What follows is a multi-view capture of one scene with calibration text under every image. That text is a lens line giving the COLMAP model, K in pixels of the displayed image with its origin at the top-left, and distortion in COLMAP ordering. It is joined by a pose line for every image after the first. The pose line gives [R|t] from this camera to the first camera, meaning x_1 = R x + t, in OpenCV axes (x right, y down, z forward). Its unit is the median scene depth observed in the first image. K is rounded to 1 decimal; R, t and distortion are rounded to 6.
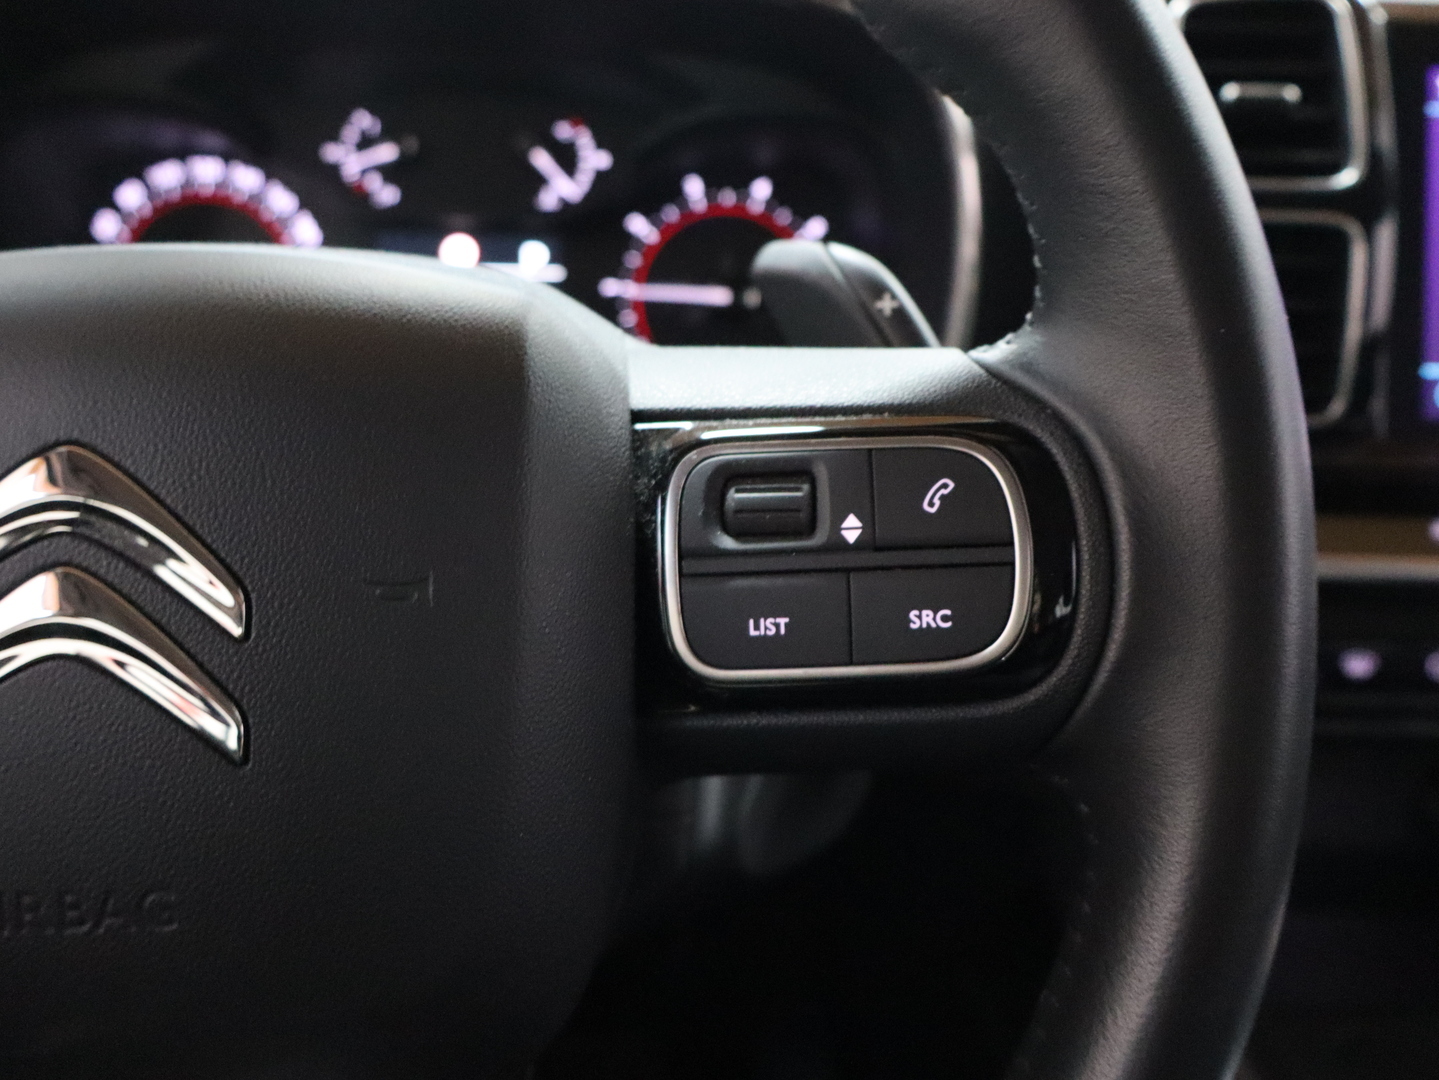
lens RADIAL K [[1361.1, 0, 719.5], [0, 1361.1, 540.0], [0, 0, 1]] dist [-0.001746, 0.008305]
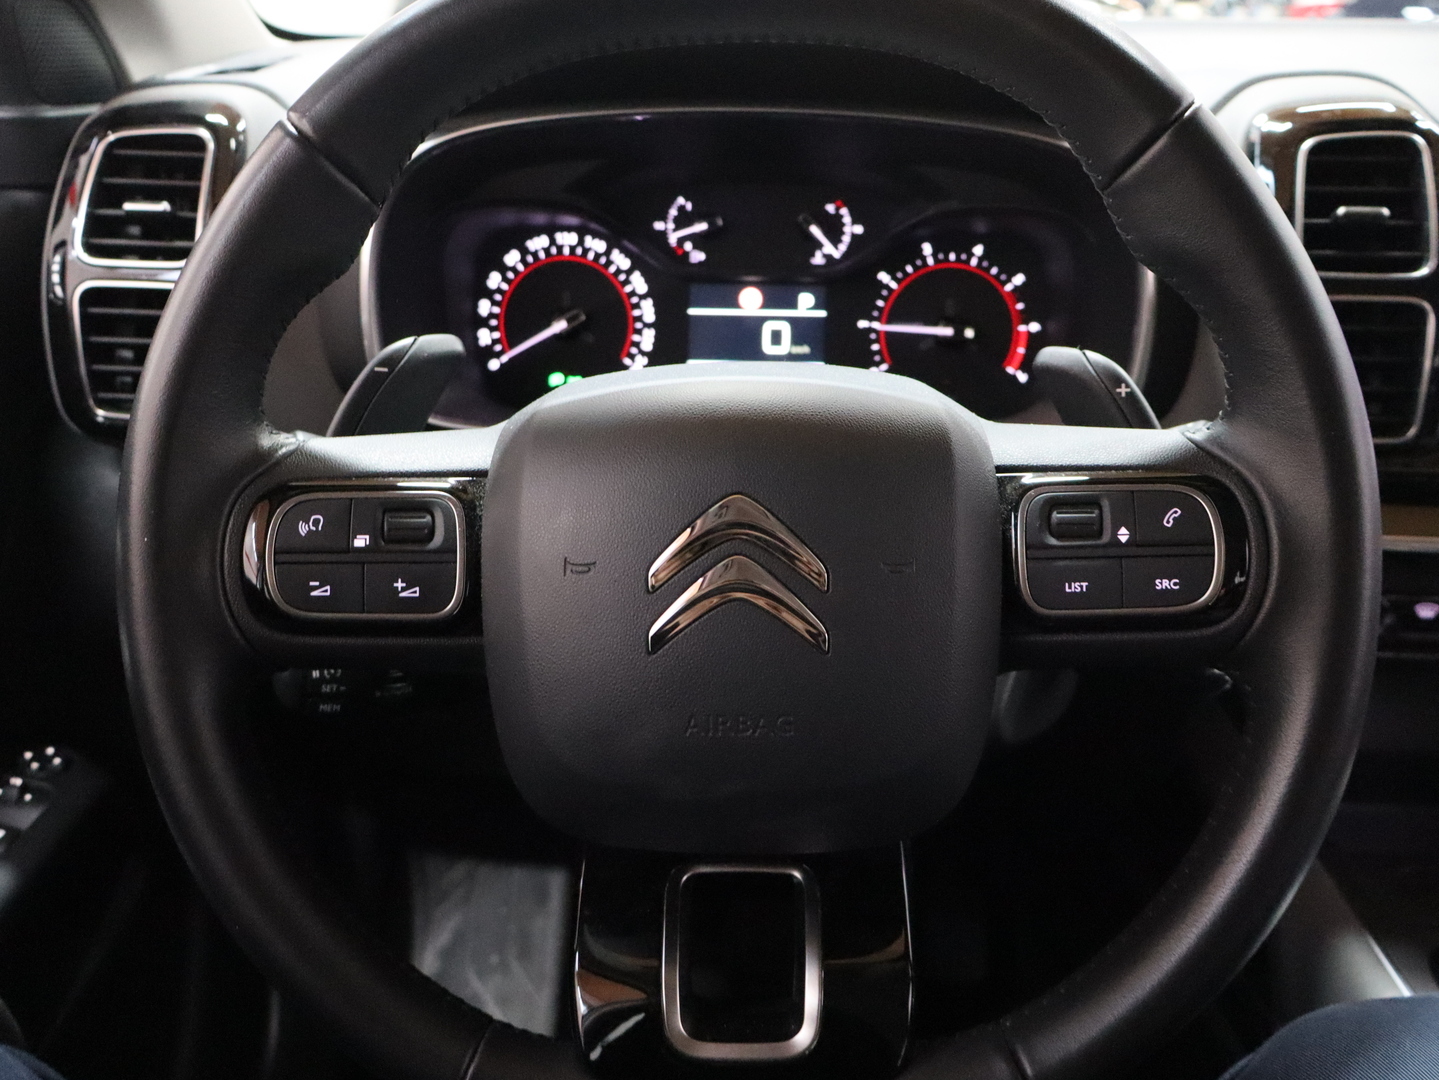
lens RADIAL K [[1323.8, 0, 719.5], [0, 1323.8, 540.0], [0, 0, 1]] dist [-0.020413, 0.006353]
pose [[0.997034, 0.007908, -0.076551, -0.303275], [-0.004582, 0.999042, 0.043521, -0.074472], [0.076822, -0.043041, 0.996115, -0.804812]]
